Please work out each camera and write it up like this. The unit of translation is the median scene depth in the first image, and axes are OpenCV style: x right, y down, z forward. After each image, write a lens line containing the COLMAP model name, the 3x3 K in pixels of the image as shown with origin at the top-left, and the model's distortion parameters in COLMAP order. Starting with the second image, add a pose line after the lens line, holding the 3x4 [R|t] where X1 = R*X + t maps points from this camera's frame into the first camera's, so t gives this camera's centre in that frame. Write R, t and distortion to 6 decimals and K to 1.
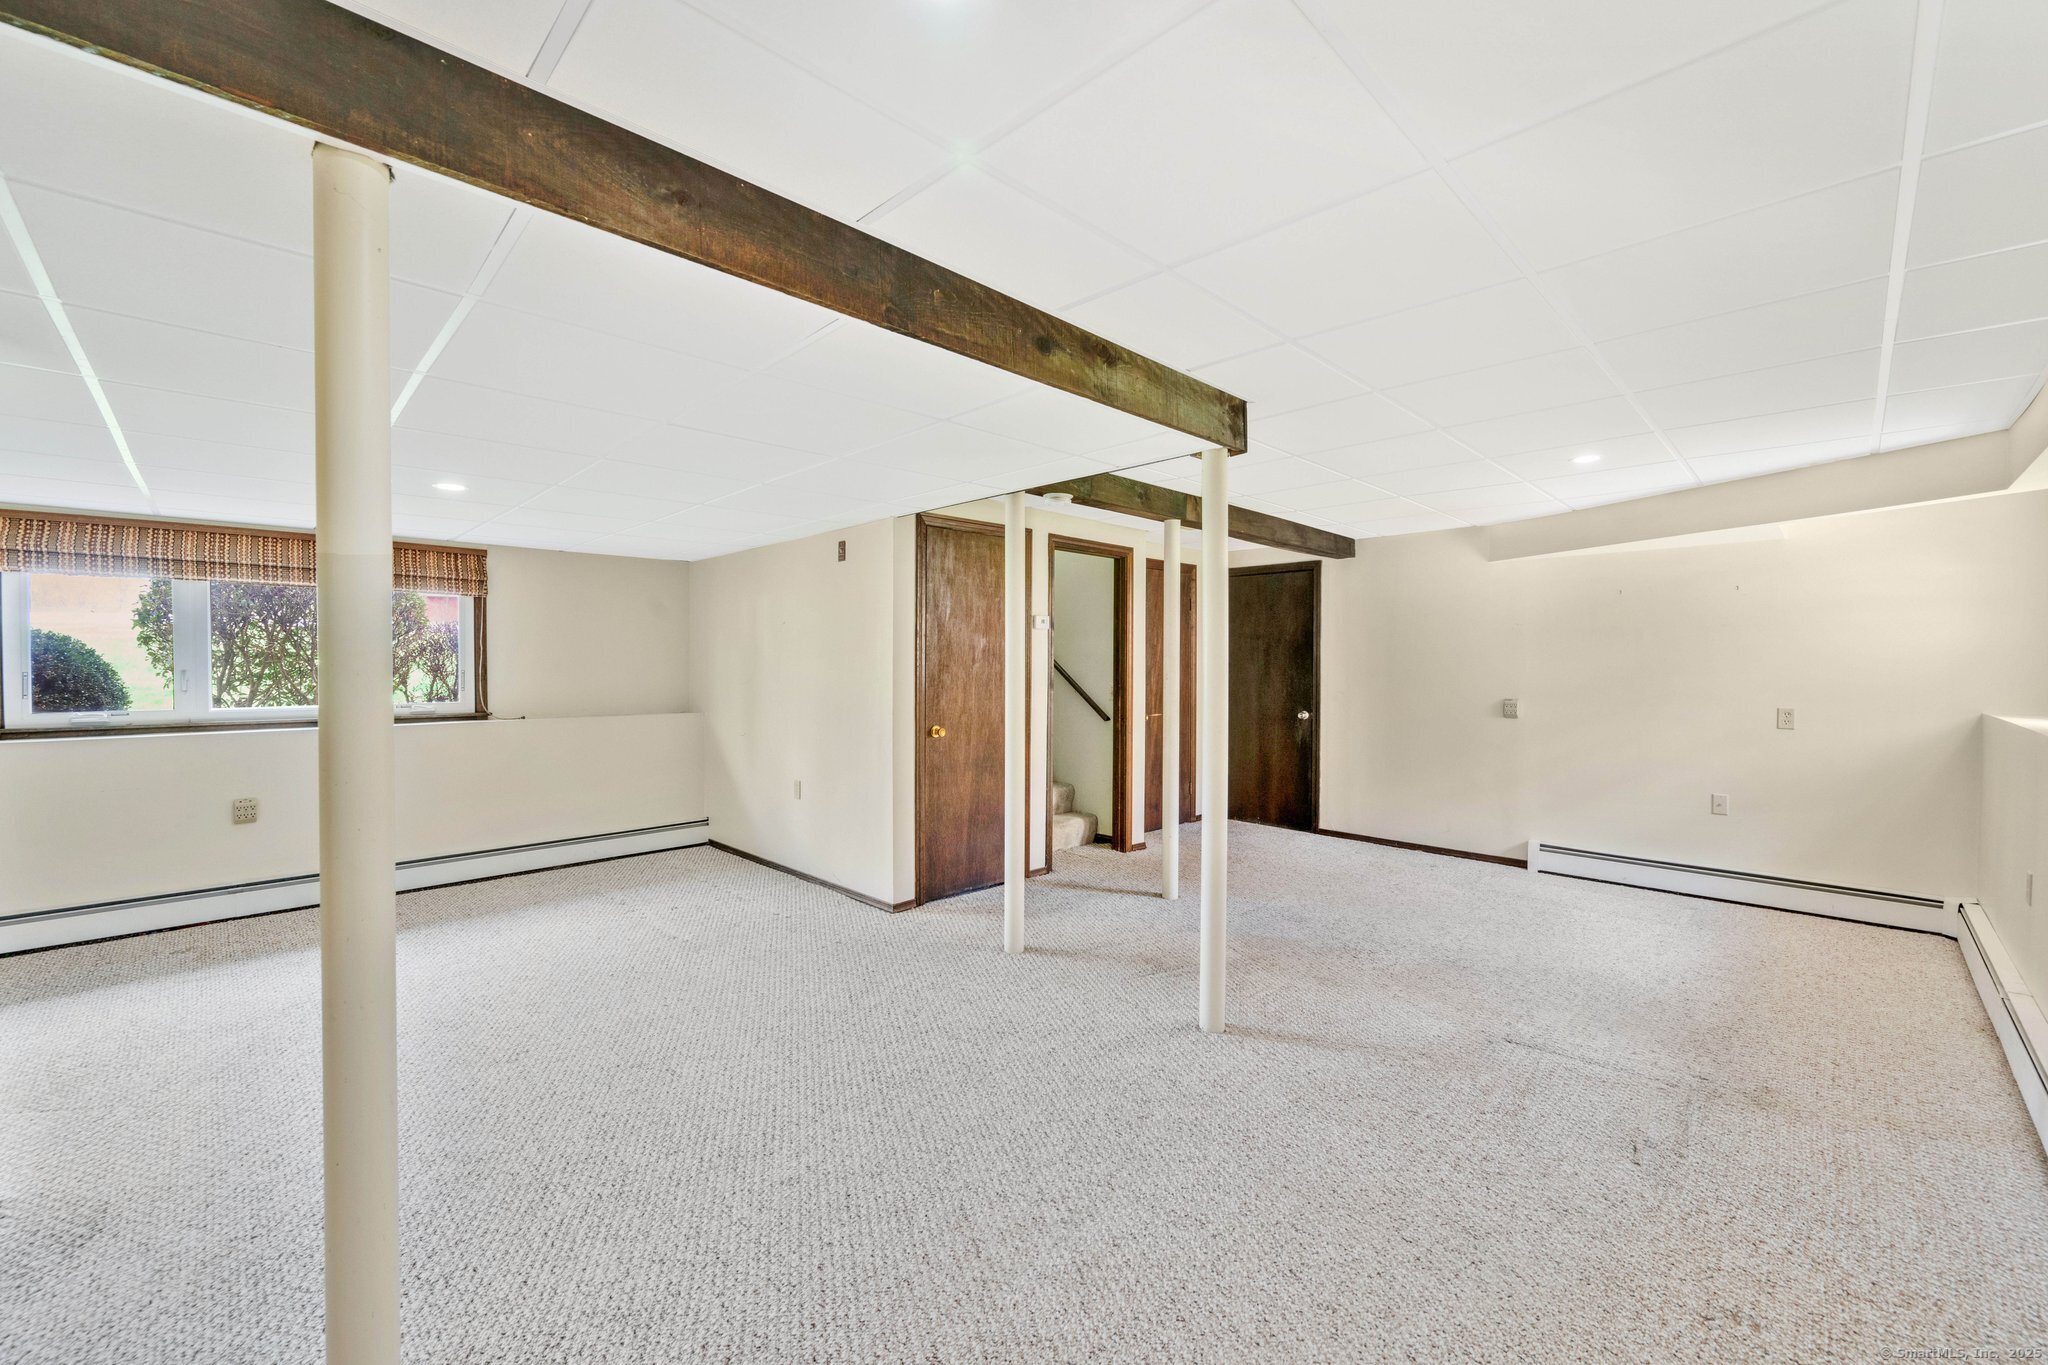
lens RADIAL K [[799.1, 0, 1032.7], [0, 799.1, 675.7], [0, 0, 1]] dist [-0.000967, -0.000137]
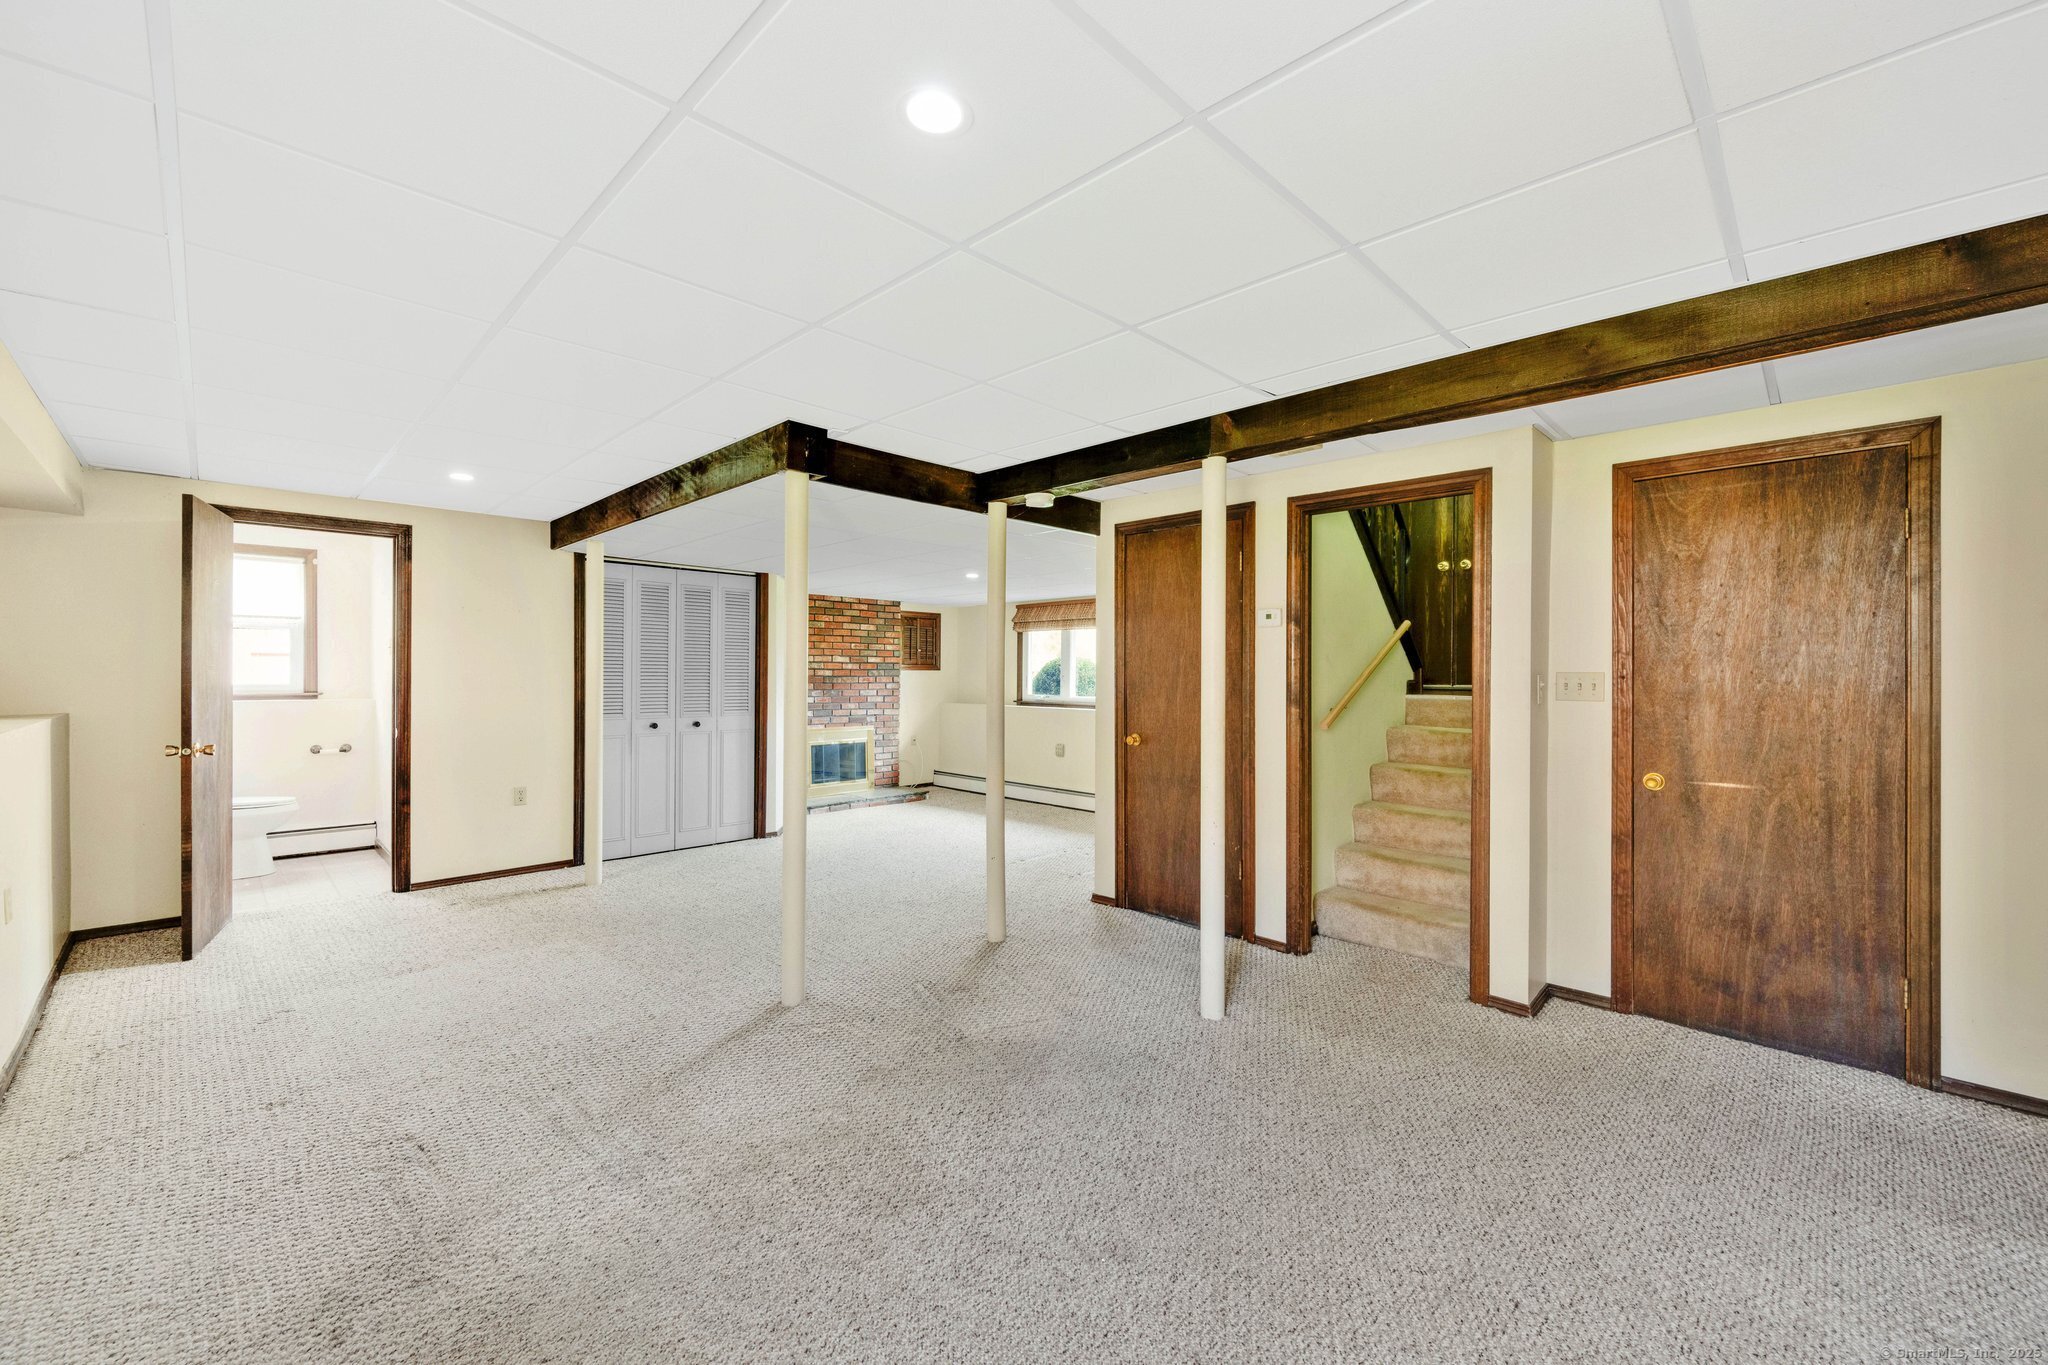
lens RADIAL K [[799.1, 0, 1032.7], [0, 799.1, 675.7], [0, 0, 1]] dist [-0.000967, -0.000137]
pose [[0.026916, 0.002820, -0.999634, 0.895815], [-0.022500, 0.999744, 0.002215, -0.009047], [0.999384, 0.022432, 0.026973, 0.871322]]
